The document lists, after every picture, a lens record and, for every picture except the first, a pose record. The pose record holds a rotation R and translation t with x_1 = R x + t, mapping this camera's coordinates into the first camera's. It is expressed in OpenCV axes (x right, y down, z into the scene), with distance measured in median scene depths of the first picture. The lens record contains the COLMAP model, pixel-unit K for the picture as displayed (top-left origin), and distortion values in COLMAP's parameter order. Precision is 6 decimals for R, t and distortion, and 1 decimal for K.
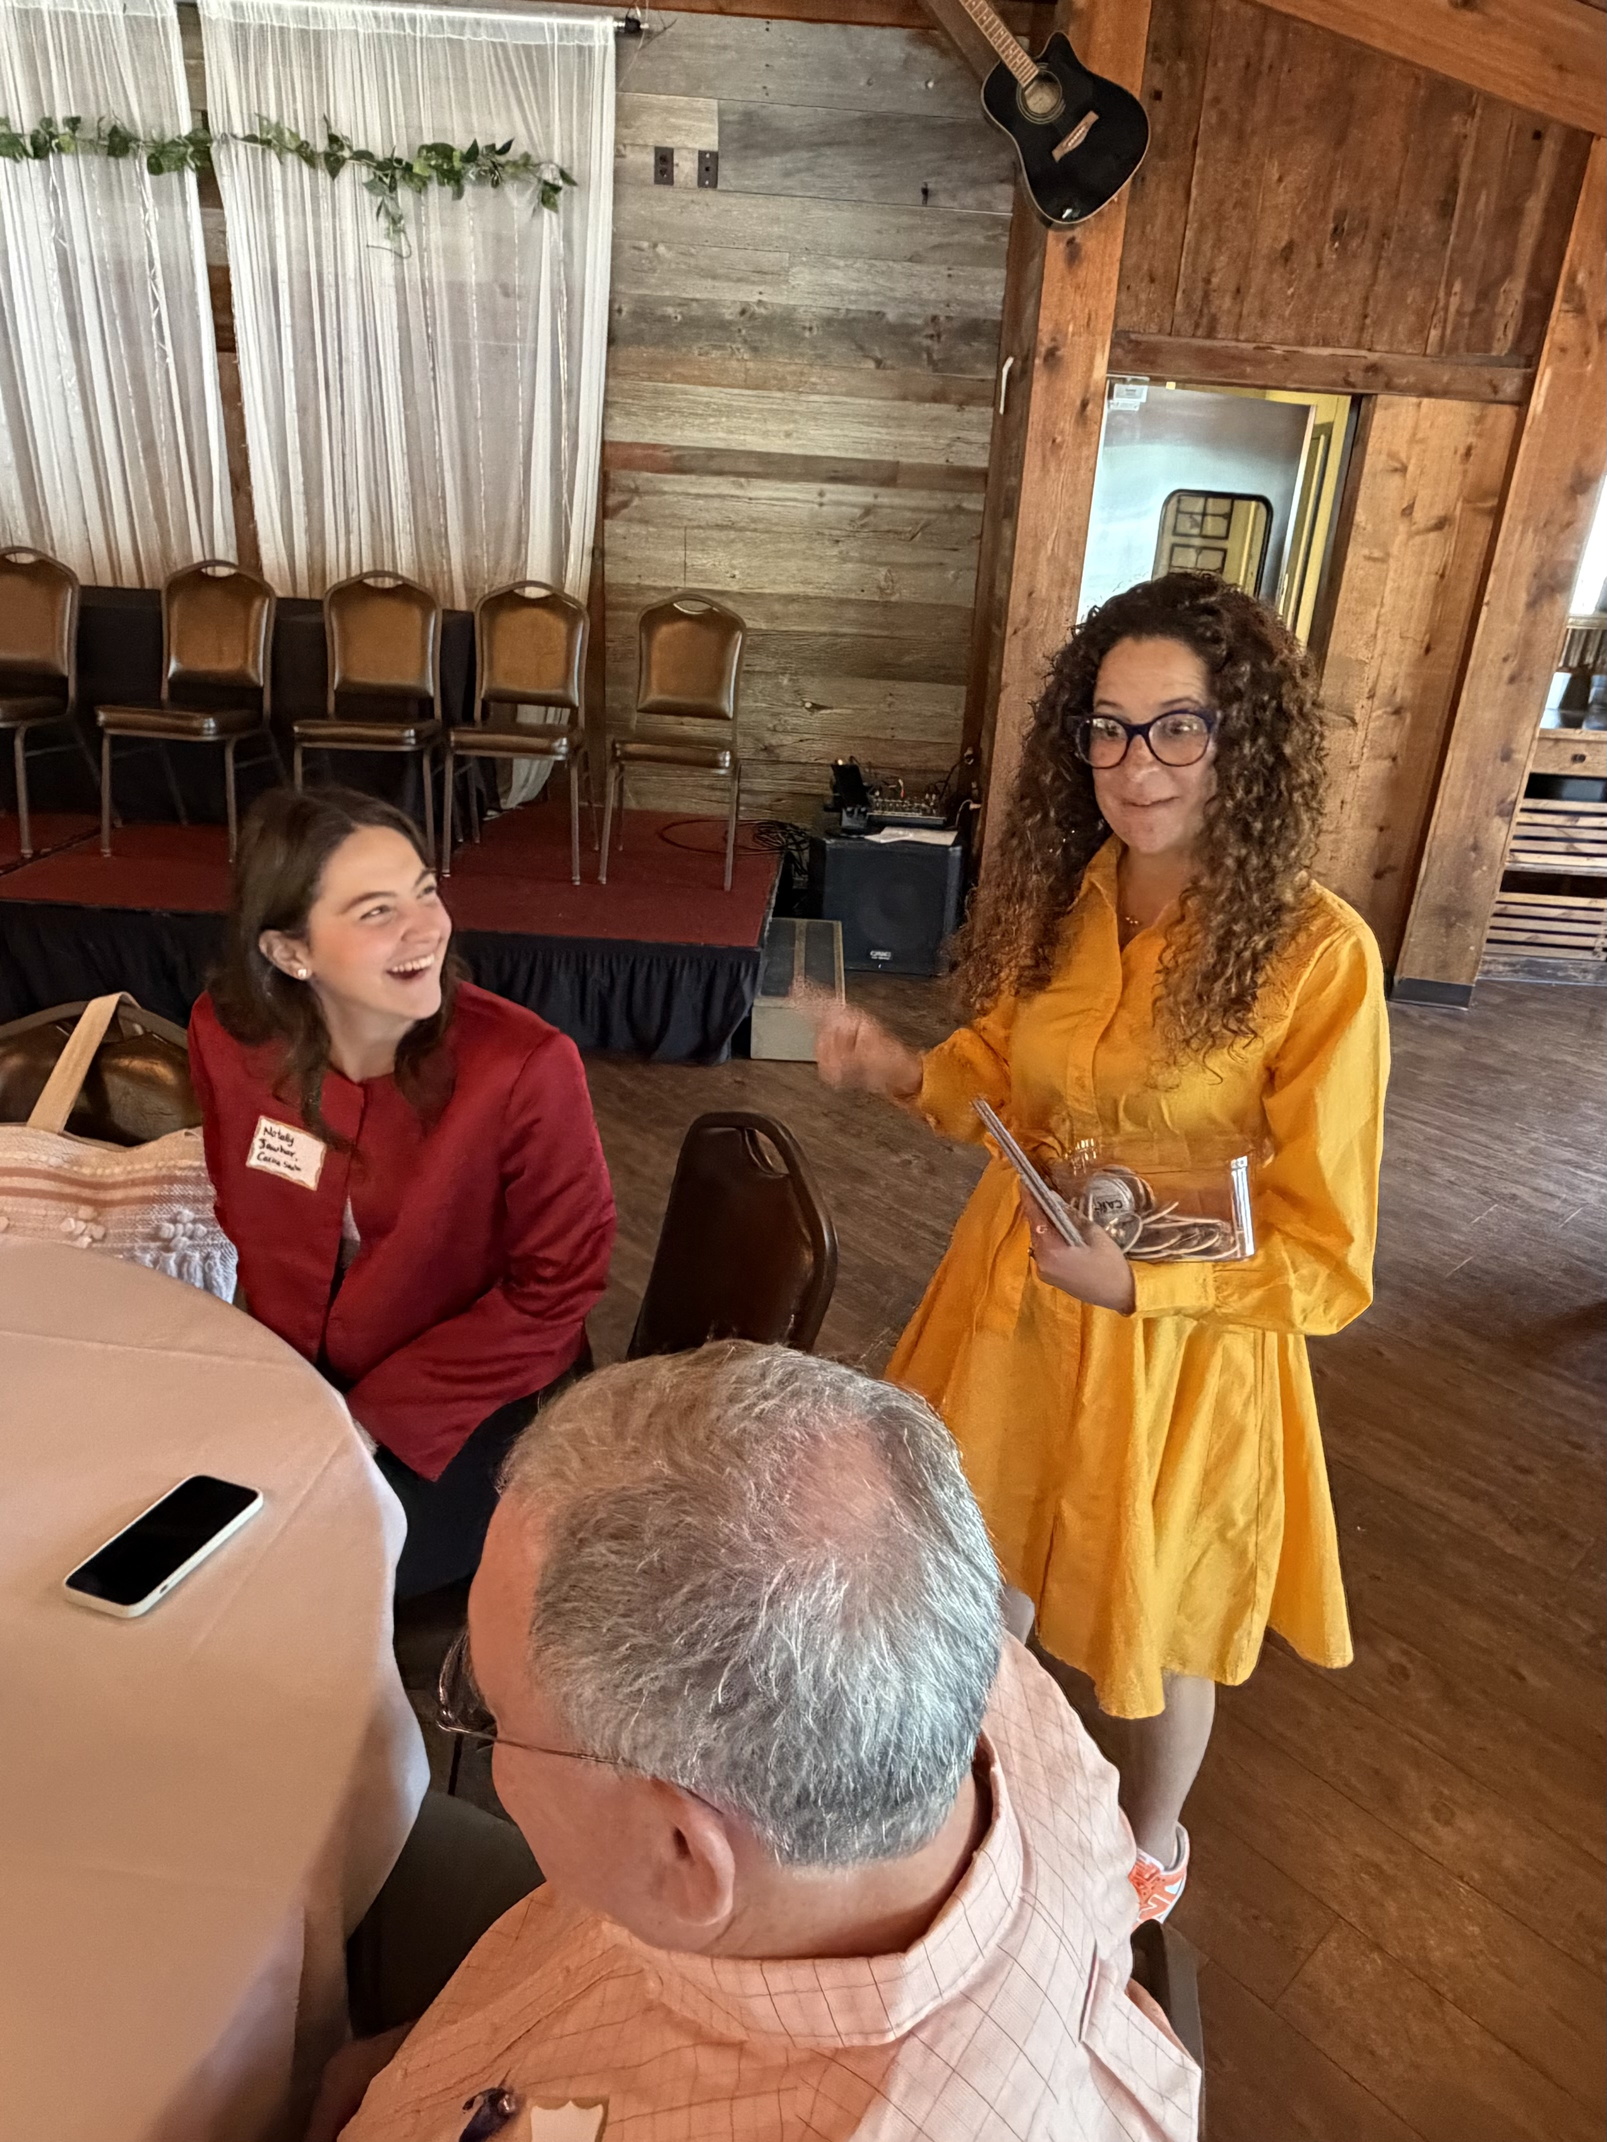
lens RADIAL K [[1347.1, 0, 866.6], [0, 1347.1, 1058.6], [0, 0, 1]] dist [0.006194, -0.004407]
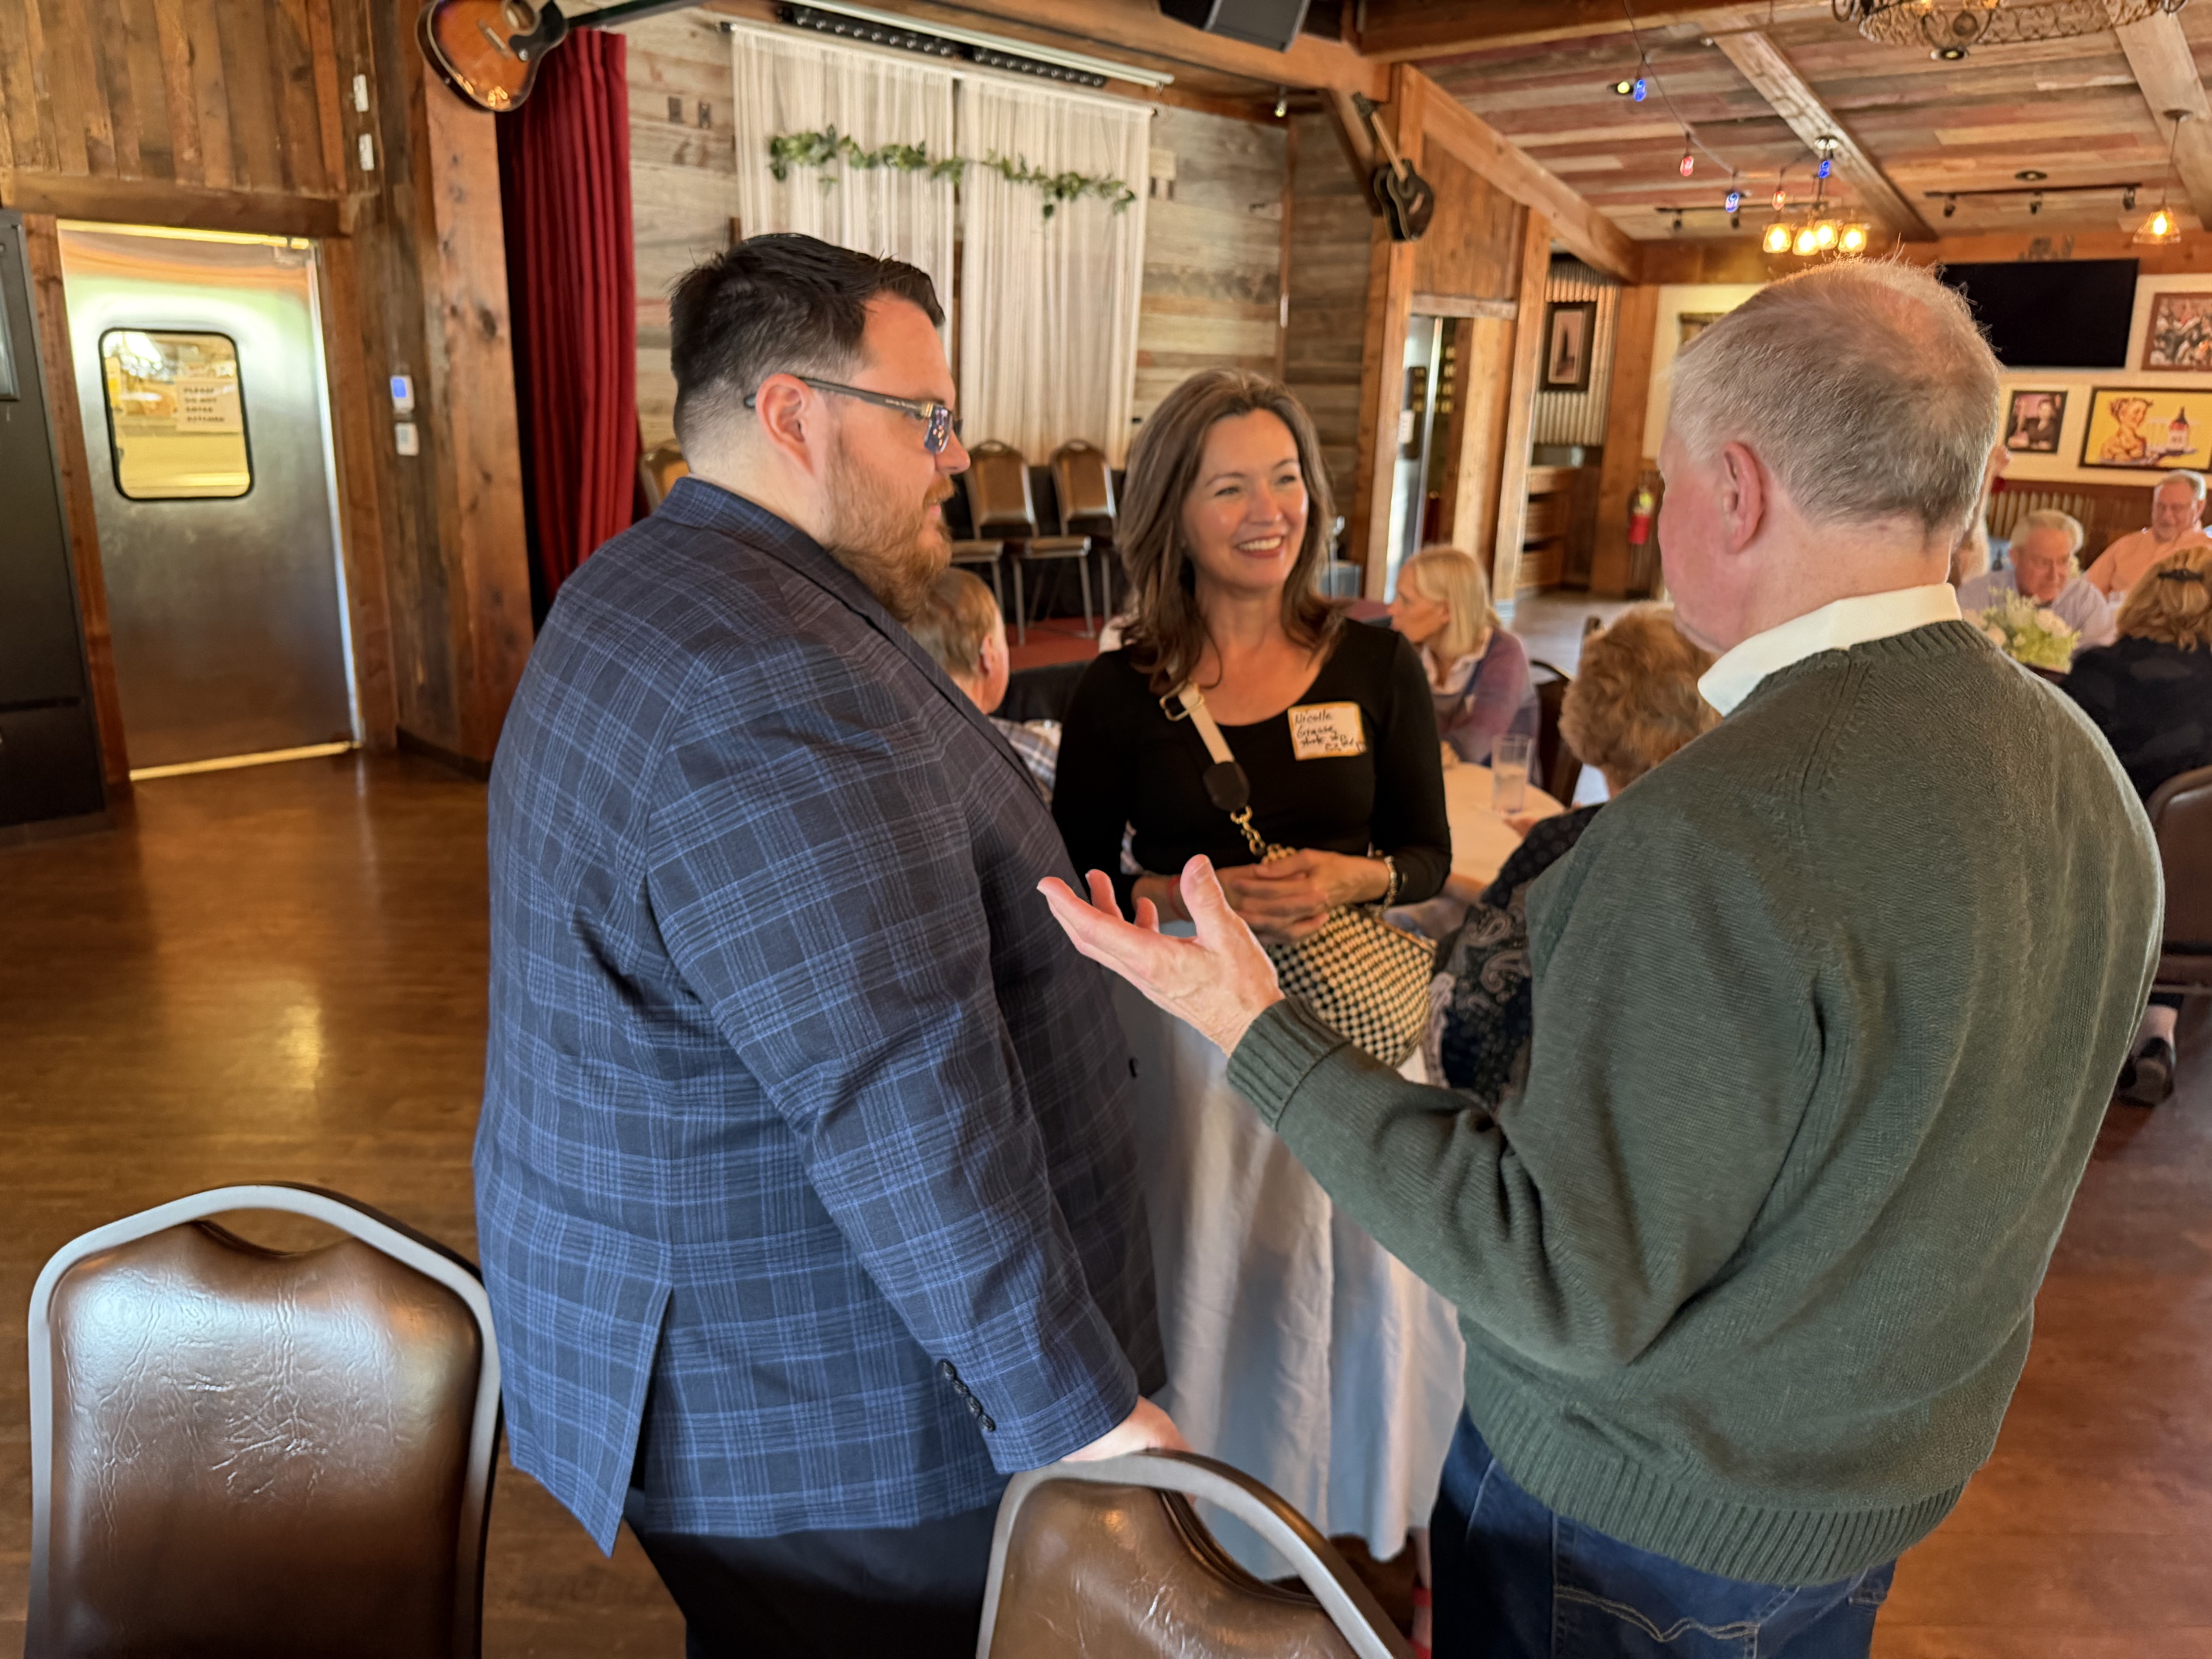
lens RADIAL K [[1578.3, 0, 1114.5], [0, 1578.3, 824.6], [0, 0, 1]] dist [0.011835, -0.051357]
pose [[0.681482, -0.243467, 0.690150, -1.671138], [0.302273, 0.952482, 0.037535, -0.010556], [-0.666494, 0.183034, 0.722693, -0.209250]]
